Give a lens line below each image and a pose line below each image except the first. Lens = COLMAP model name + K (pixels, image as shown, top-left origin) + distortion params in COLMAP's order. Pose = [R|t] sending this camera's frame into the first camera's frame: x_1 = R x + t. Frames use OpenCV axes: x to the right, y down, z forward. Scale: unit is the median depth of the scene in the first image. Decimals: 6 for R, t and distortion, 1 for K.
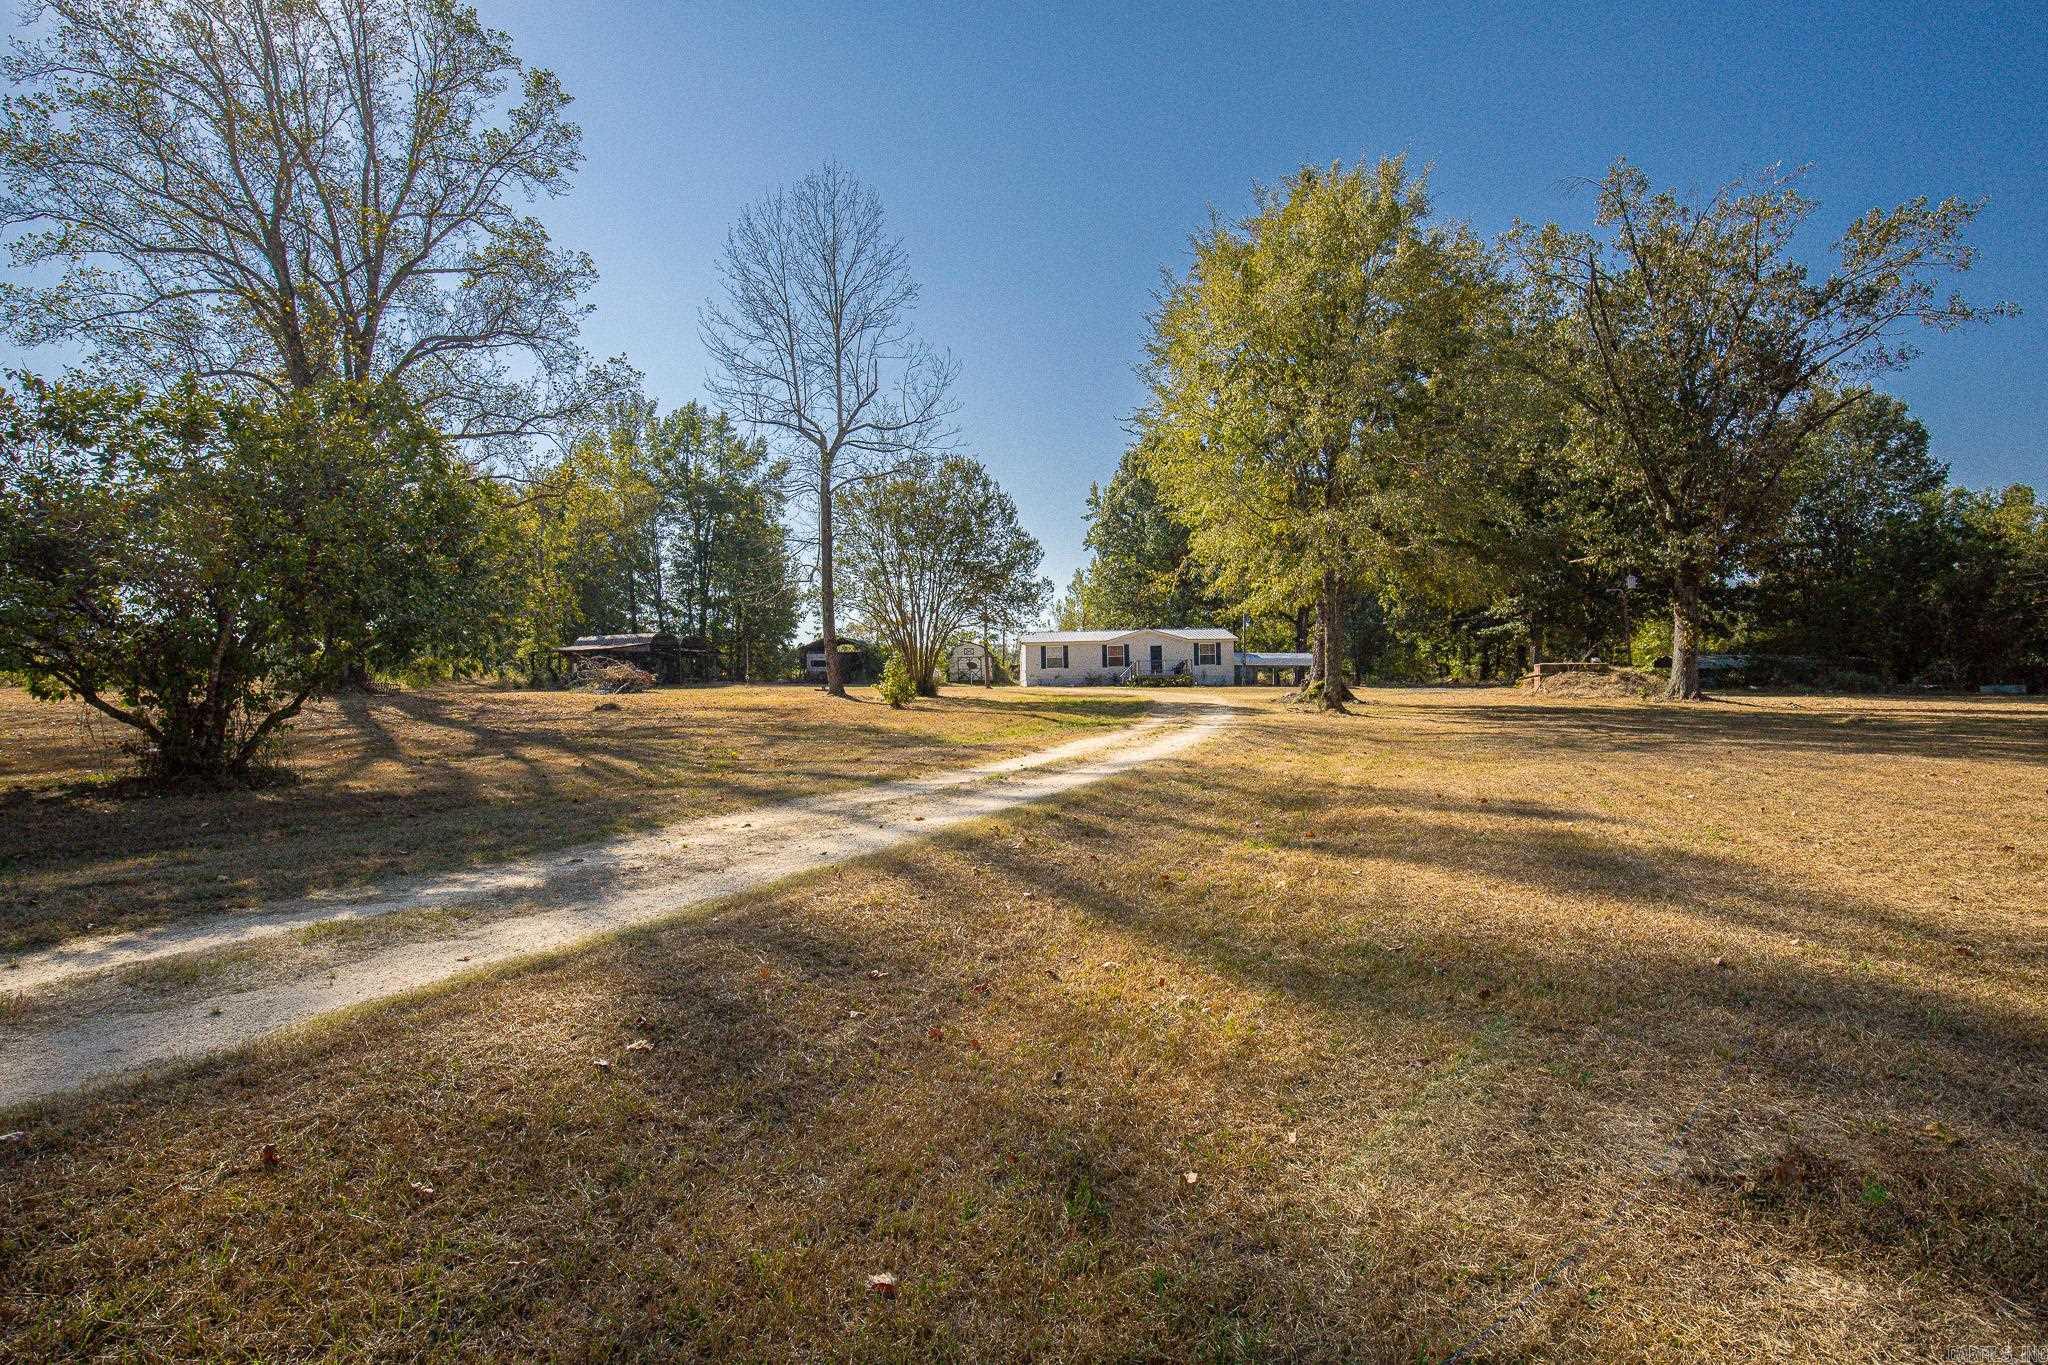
lens RADIAL K [[1013.8, 0, 1024.0], [0, 1013.8, 682.5], [0, 0, 1]] dist [-0.016785, 0.000440]
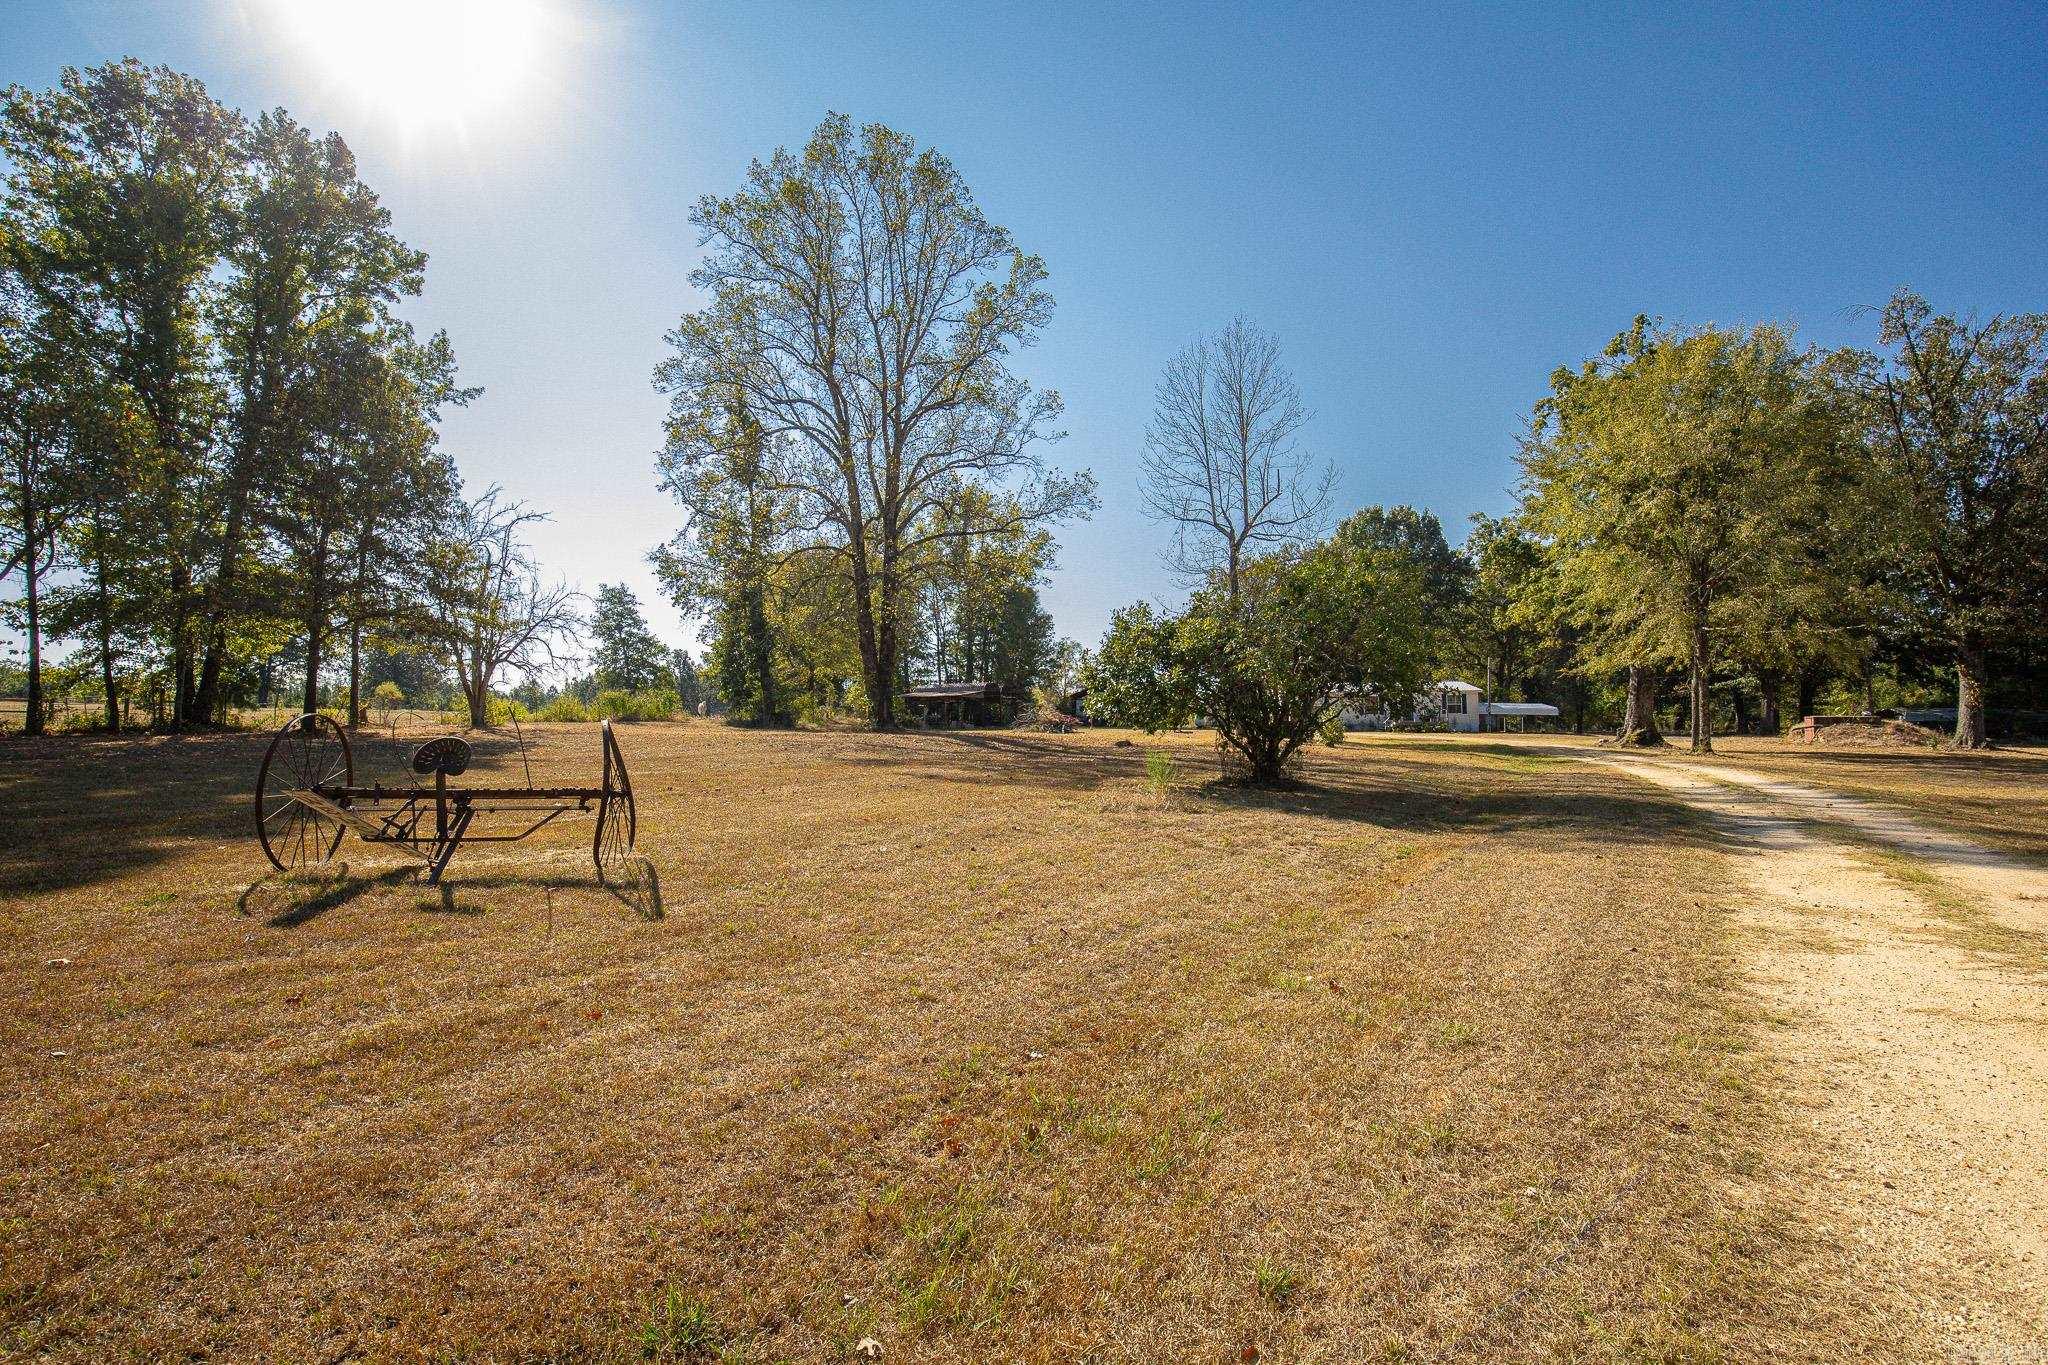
lens RADIAL K [[981.6, 0, 1024.0], [0, 981.6, 682.5], [0, 0, 1]] dist [-0.005460, 0.000349]
pose [[0.995682, 0.006974, -0.092564, -0.228137], [-0.011029, 0.998998, -0.043364, 0.000945], [0.092168, 0.044198, 0.994762, -0.152128]]
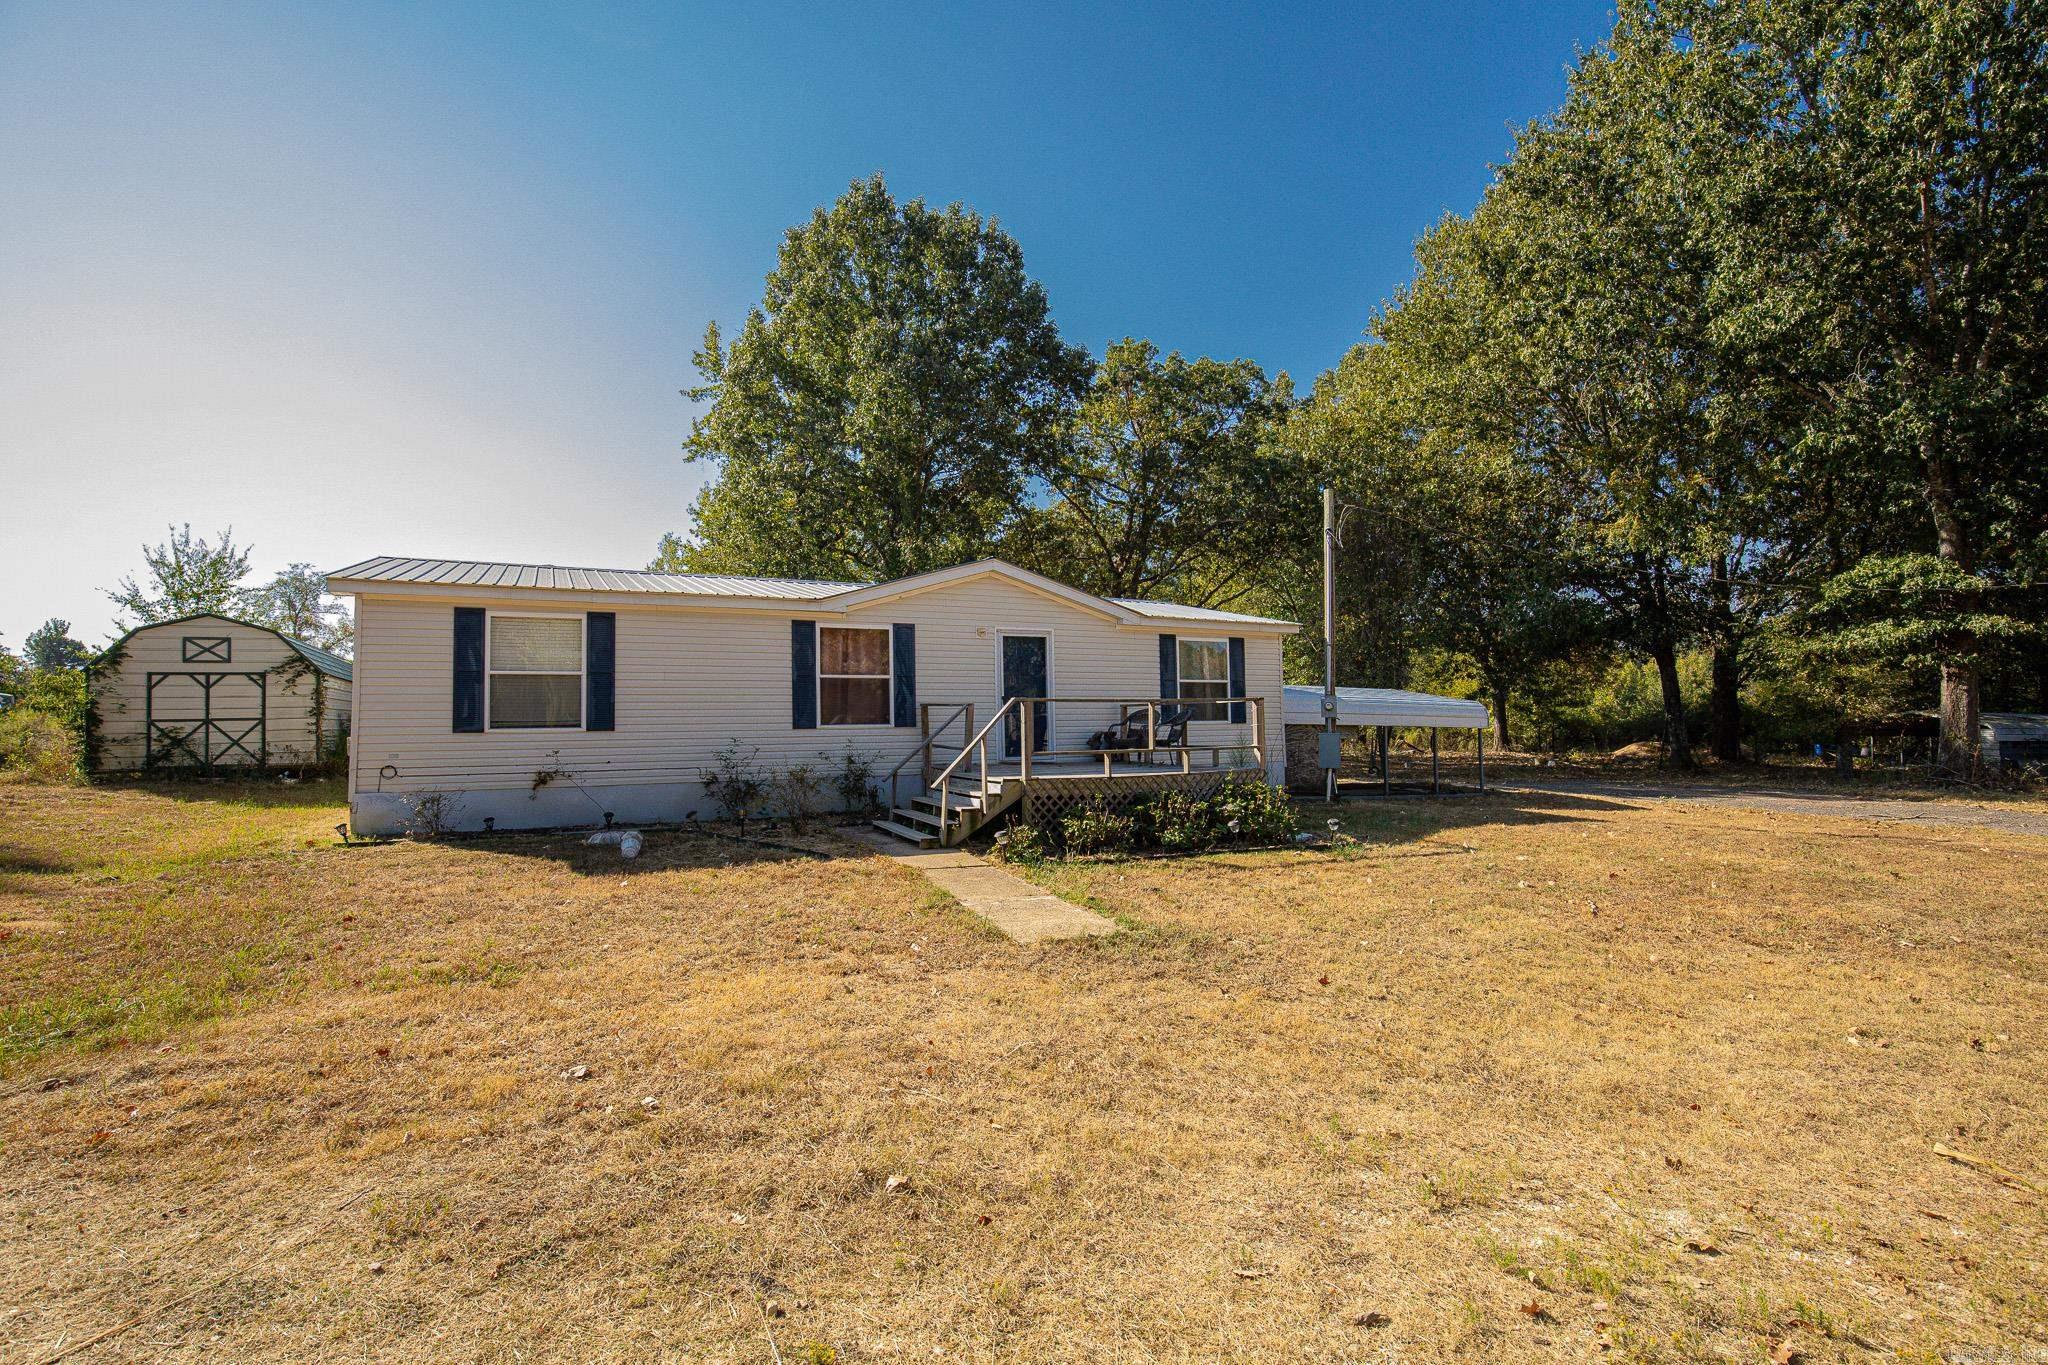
lens RADIAL K [[965.1, 0, 1024.0], [0, 965.1, 682.5], [0, 0, 1]] dist [0.002098, 0.001361]
pose [[0.917238, 0.028268, 0.397334, 0.048542], [-0.019435, 0.999467, -0.026240, -0.023201], [-0.397864, 0.016346, 0.917299, 0.928015]]
